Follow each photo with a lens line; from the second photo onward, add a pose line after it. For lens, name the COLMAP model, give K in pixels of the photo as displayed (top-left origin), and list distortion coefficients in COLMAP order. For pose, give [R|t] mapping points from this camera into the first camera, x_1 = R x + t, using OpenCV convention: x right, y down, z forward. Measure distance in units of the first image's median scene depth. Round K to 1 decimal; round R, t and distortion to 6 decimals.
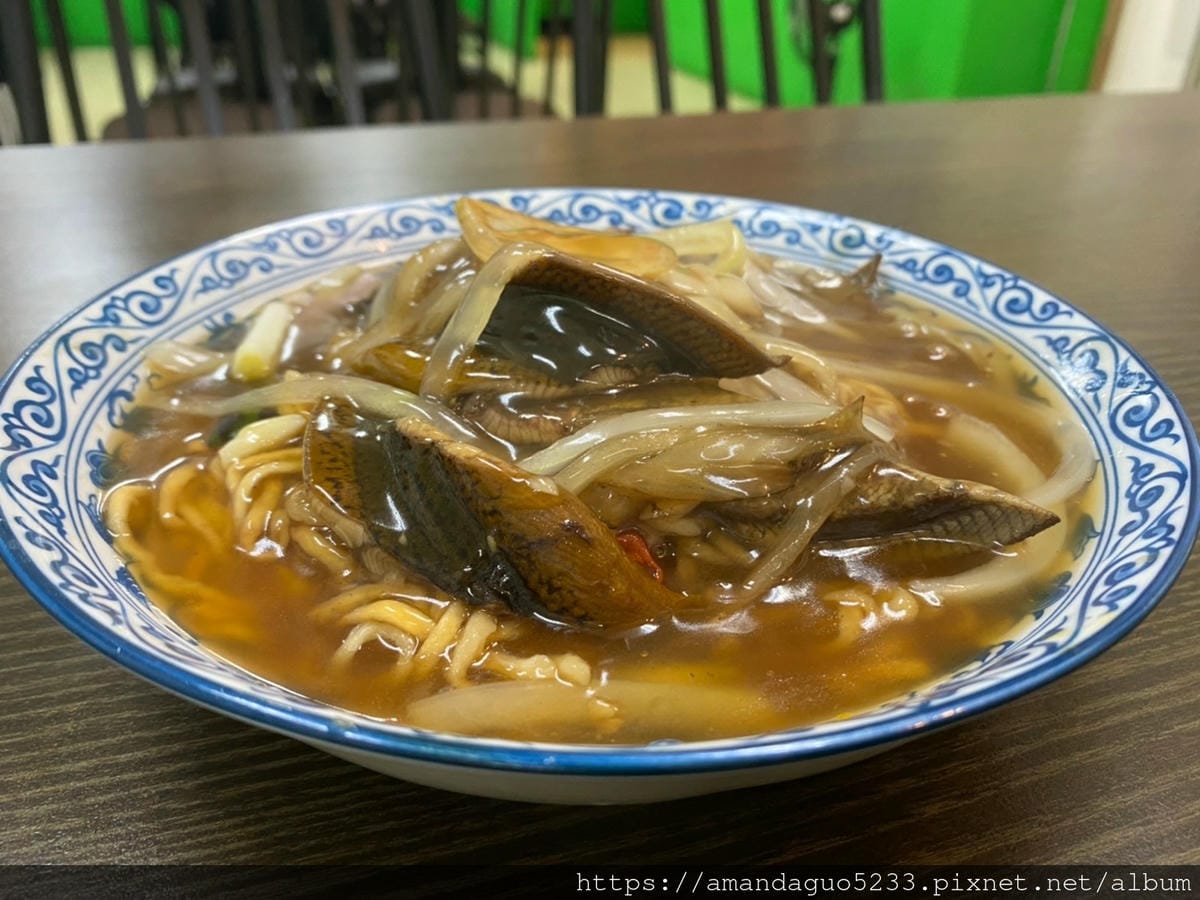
lens RADIAL K [[973.3, 0, 590.9], [0, 973.3, 442.4], [0, 0, 1]] dist [-0.053367, 0.044082]
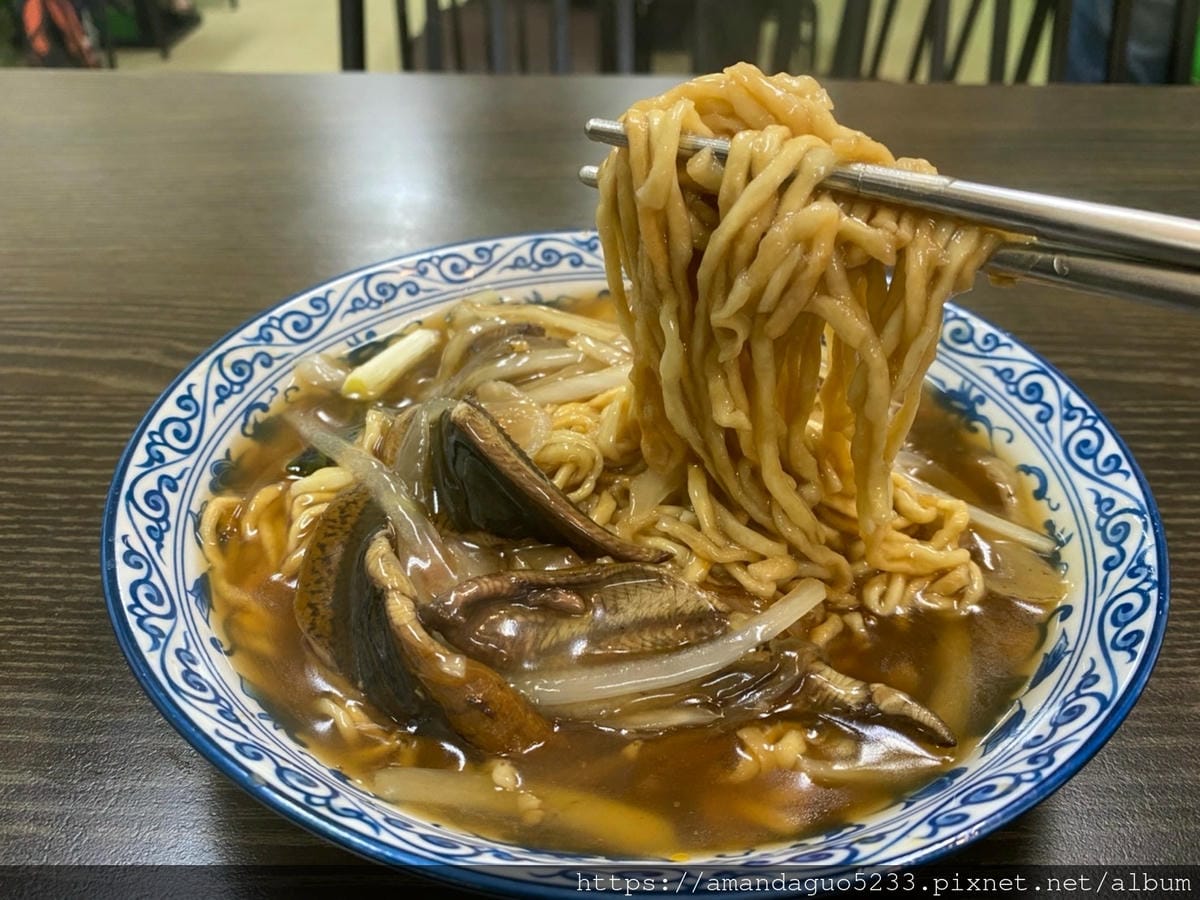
lens RADIAL K [[973.3, 0, 603.4], [0, 973.3, 435.0], [0, 0, 1]] dist [-0.053367, 0.044082]
pose [[0.953813, 0.172621, -0.245850, 0.249554], [-0.149463, 0.982621, 0.110073, -0.223113], [0.260579, -0.068243, 0.963038, -0.078310]]
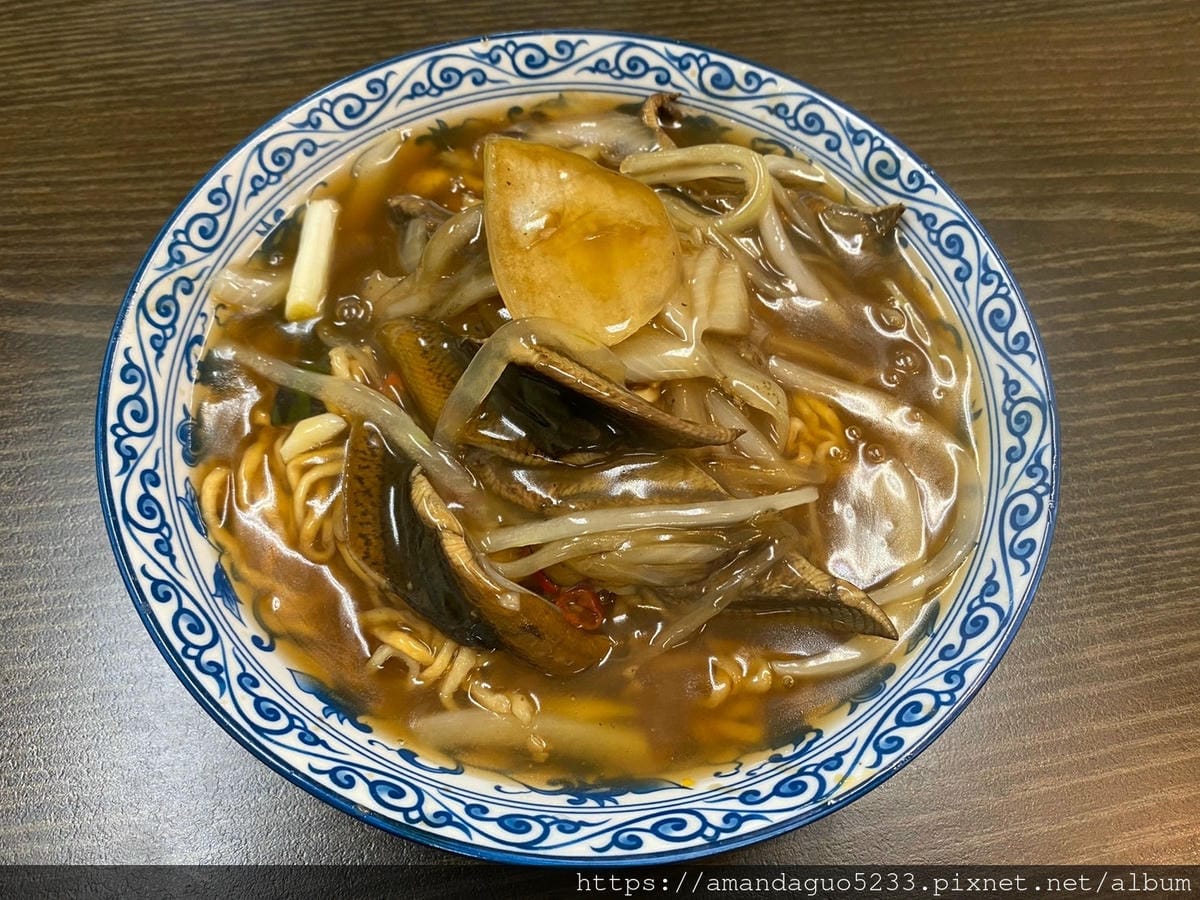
lens RADIAL K [[973.3, 0, 596.6], [0, 973.3, 443.9], [0, 0, 1]] dist [-0.053367, 0.044082]
pose [[0.990007, 0.136771, -0.034341, 0.065452], [-0.096784, 0.836131, 0.539924, -0.659283], [0.102560, -0.531205, 0.841013, -0.022032]]
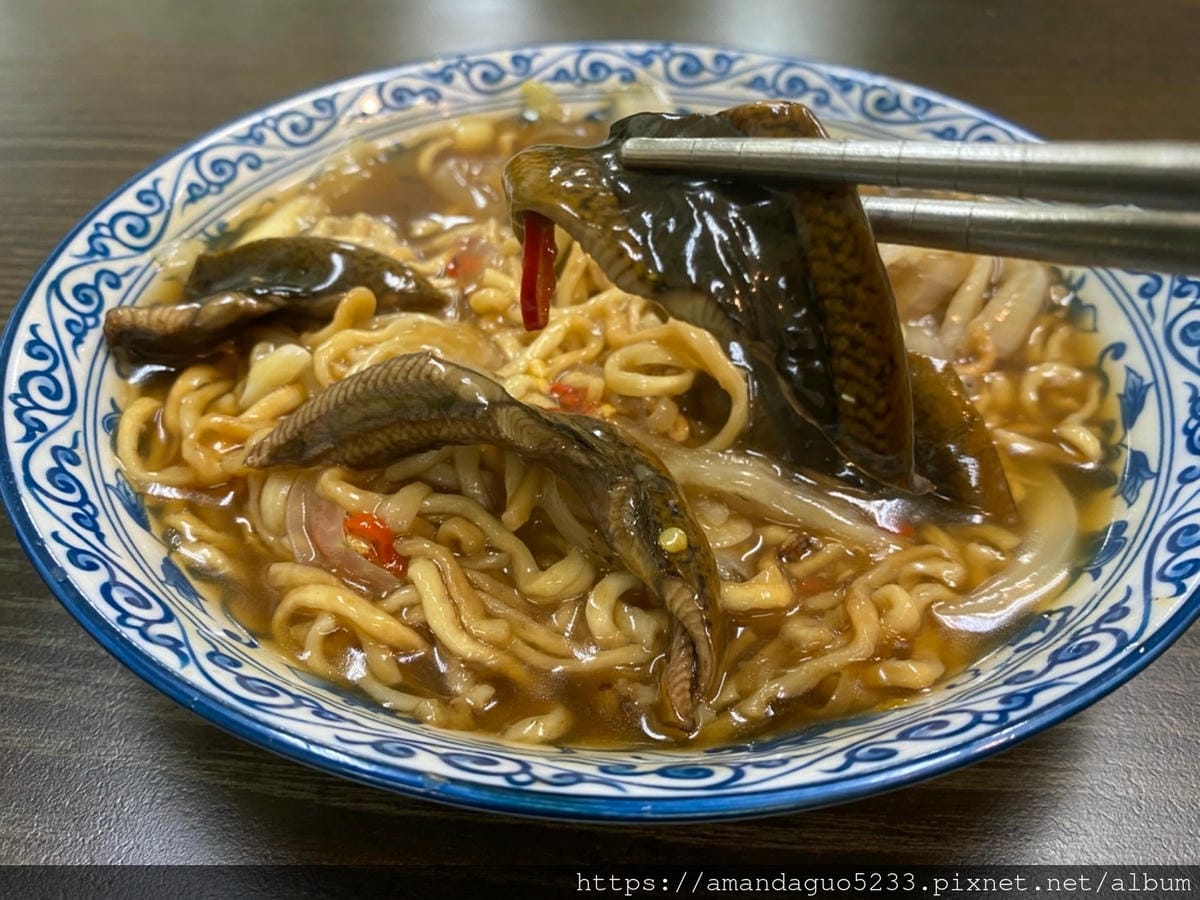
lens RADIAL K [[973.3, 0, 603.2], [0, 973.3, 446.0], [0, 0, 1]] dist [-0.053367, 0.044082]
pose [[0.998758, -0.044042, 0.023303, -0.050303], [0.037711, 0.973811, 0.224211, -0.145946], [-0.032568, -0.223054, 0.974262, 0.050074]]
